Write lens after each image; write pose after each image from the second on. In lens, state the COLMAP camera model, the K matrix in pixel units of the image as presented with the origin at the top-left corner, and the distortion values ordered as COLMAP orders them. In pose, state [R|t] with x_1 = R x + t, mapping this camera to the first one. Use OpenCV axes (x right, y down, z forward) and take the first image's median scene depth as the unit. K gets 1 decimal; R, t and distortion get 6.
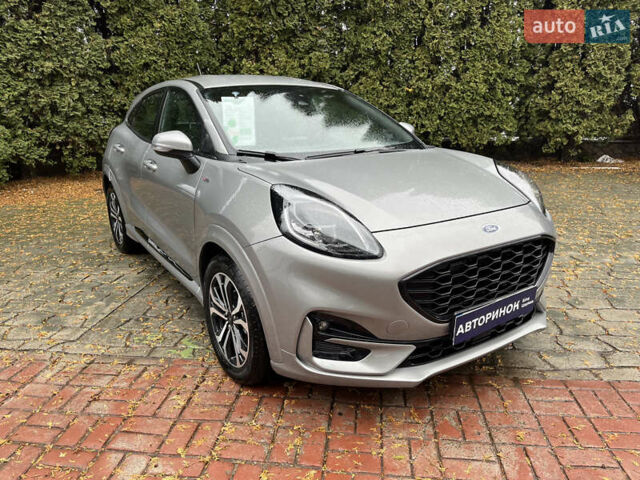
lens RADIAL K [[485.1, 0, 321.5], [0, 485.1, 243.2], [0, 0, 1]] dist [0.059320, -0.083848]
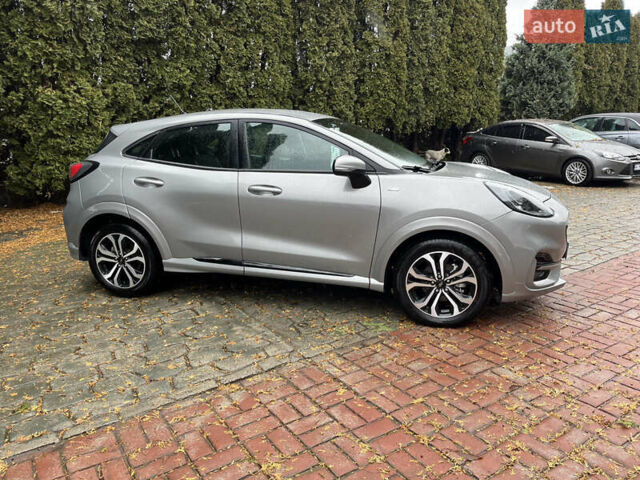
lens RADIAL K [[485.1, 0, 321.5], [0, 485.1, 243.2], [0, 0, 1]] dist [0.059320, -0.083848]
pose [[0.758695, -0.154071, 0.632965, -0.689020], [0.191053, 0.981530, 0.009912, -0.020494], [-0.622801, 0.113409, 0.774117, 0.062564]]
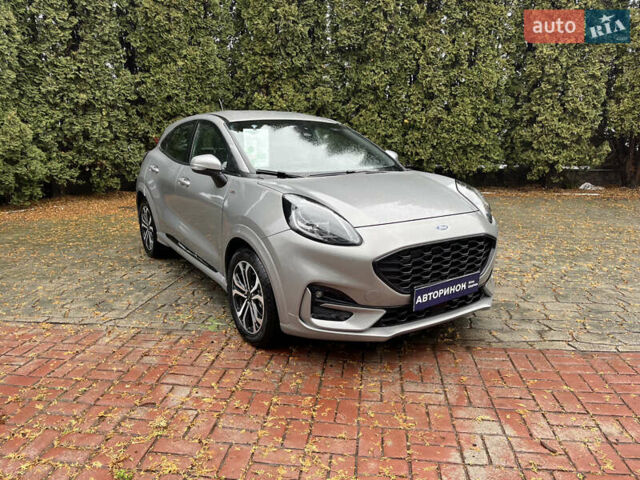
lens RADIAL K [[485.1, 0, 321.5], [0, 485.1, 243.2], [0, 0, 1]] dist [0.059320, -0.083848]
pose [[0.999879, 0.013237, -0.008195, 0.008596], [-0.013660, 0.998458, -0.053814, 0.041807], [0.007470, 0.053920, 0.998517, -0.164078]]
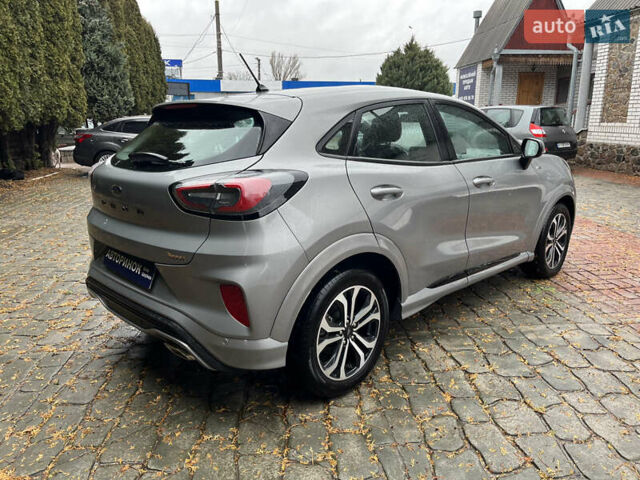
lens RADIAL K [[485.1, 0, 321.5], [0, 485.1, 243.2], [0, 0, 1]] dist [0.059320, -0.083848]
pose [[-0.210383, -0.227399, 0.950804, -0.876496], [0.281645, 0.917239, 0.281690, -0.293344], [-0.936170, 0.327052, -0.128926, 1.045971]]
